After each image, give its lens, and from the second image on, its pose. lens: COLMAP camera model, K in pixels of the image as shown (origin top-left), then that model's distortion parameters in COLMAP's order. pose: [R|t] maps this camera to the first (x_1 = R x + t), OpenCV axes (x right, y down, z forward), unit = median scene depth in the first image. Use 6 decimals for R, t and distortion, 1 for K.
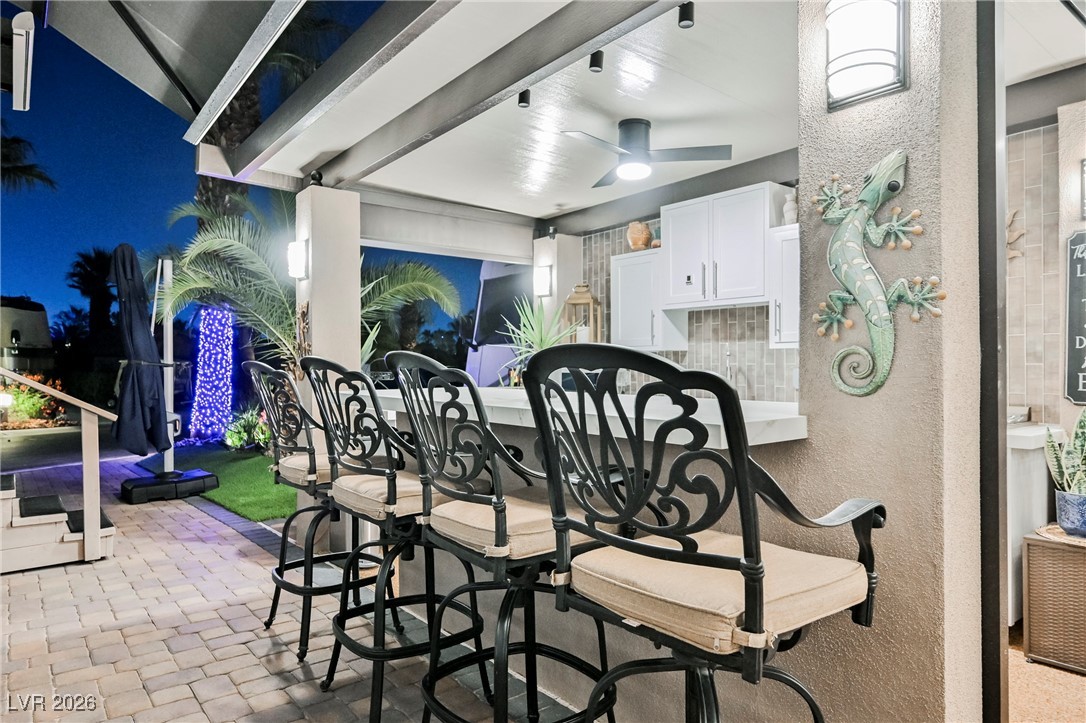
lens RADIAL K [[662.1, 0, 550.0], [0, 662.1, 362.8], [0, 0, 1]] dist [0.004847, -0.001422]
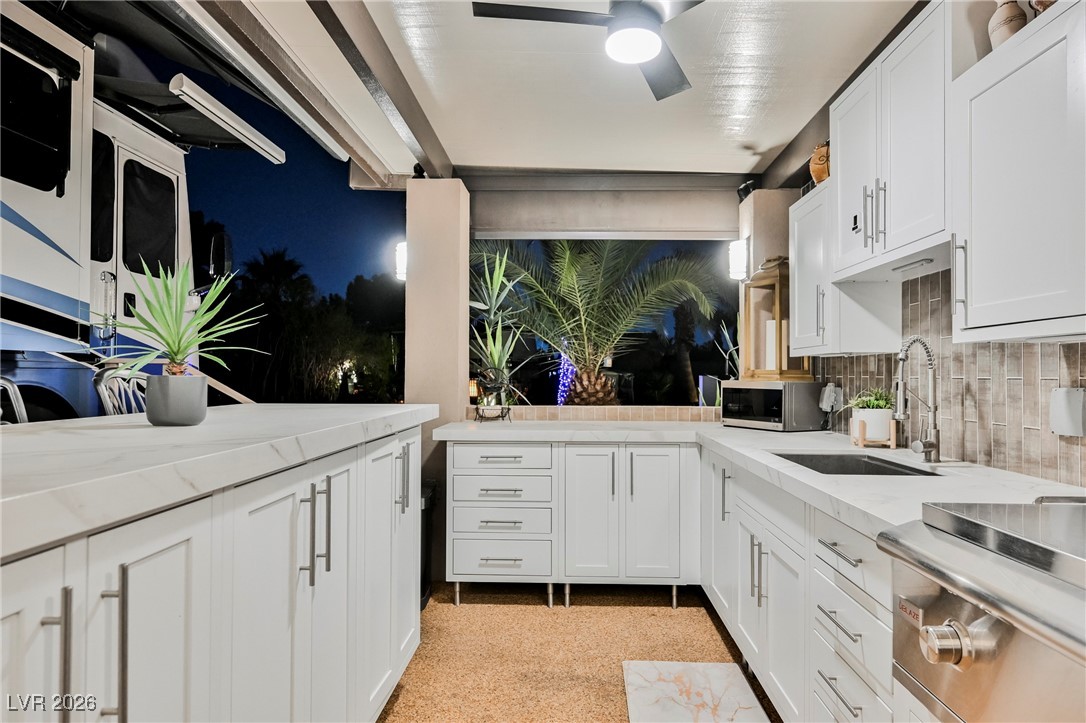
lens RADIAL K [[662.1, 0, 542.6], [0, 662.1, 363.3], [0, 0, 1]] dist [0.004847, -0.001422]
pose [[0.751555, -0.001244, -0.659669, 0.348602], [-0.013366, 0.999764, -0.017112, 0.004047], [0.659535, 0.021677, 0.751361, 0.381384]]
